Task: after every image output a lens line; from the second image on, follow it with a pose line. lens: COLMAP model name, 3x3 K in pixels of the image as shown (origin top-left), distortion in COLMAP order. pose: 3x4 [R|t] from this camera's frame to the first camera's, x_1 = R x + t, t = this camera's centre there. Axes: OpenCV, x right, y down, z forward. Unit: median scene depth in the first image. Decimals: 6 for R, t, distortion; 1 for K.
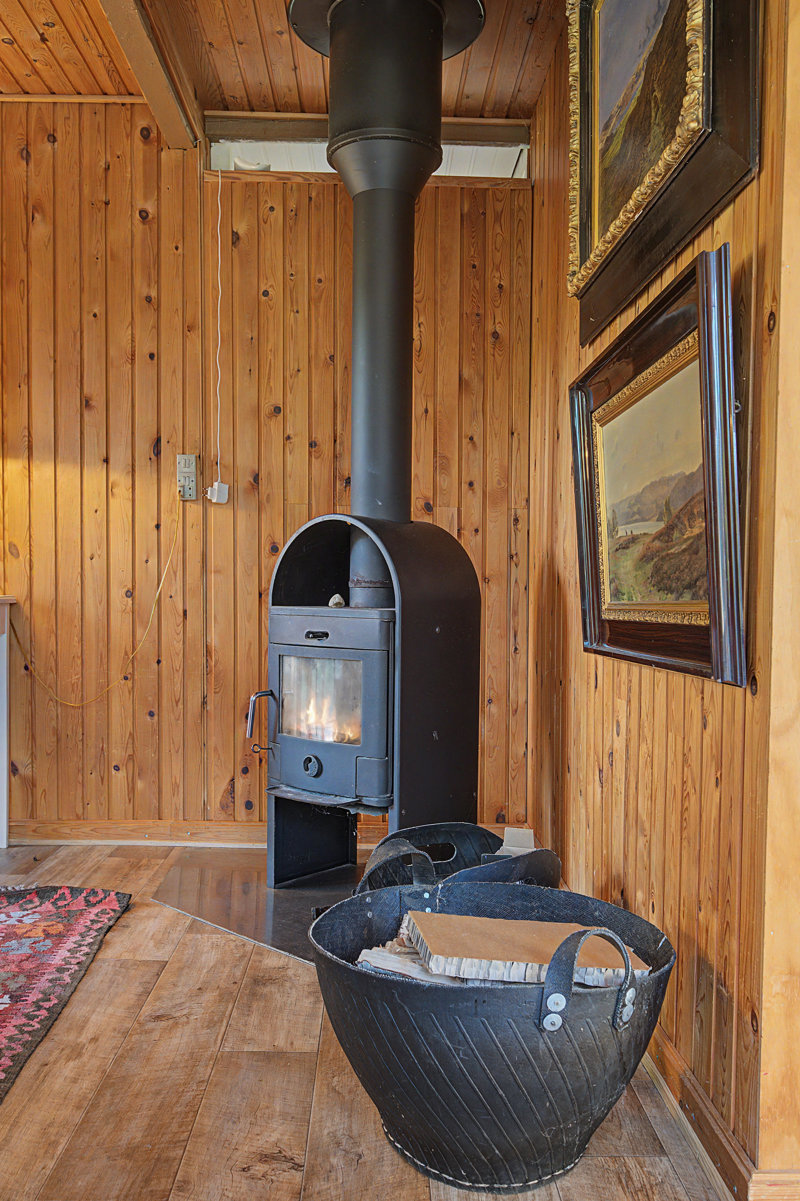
lens RADIAL K [[1068.3, 0, 400.0], [0, 1068.3, 600.5], [0, 0, 1]] dist [0.000554, -0.003924]
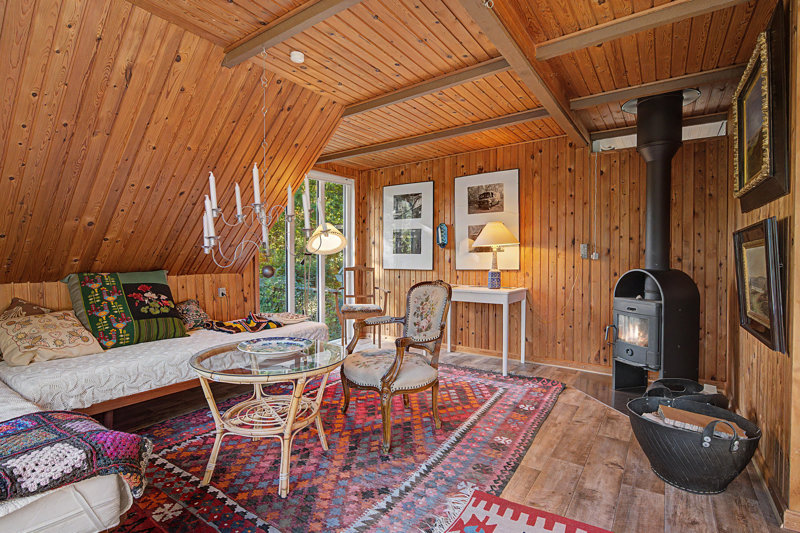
lens RADIAL K [[399.0, 0, 402.6], [0, 399.0, 265.1], [0, 0, 1]] dist [-0.002603, -0.000563]
pose [[0.822160, 0.004083, -0.569241, 0.031181], [-0.007053, 0.999971, -0.003013, -0.082280], [0.569212, 0.006492, 0.822165, -0.292090]]
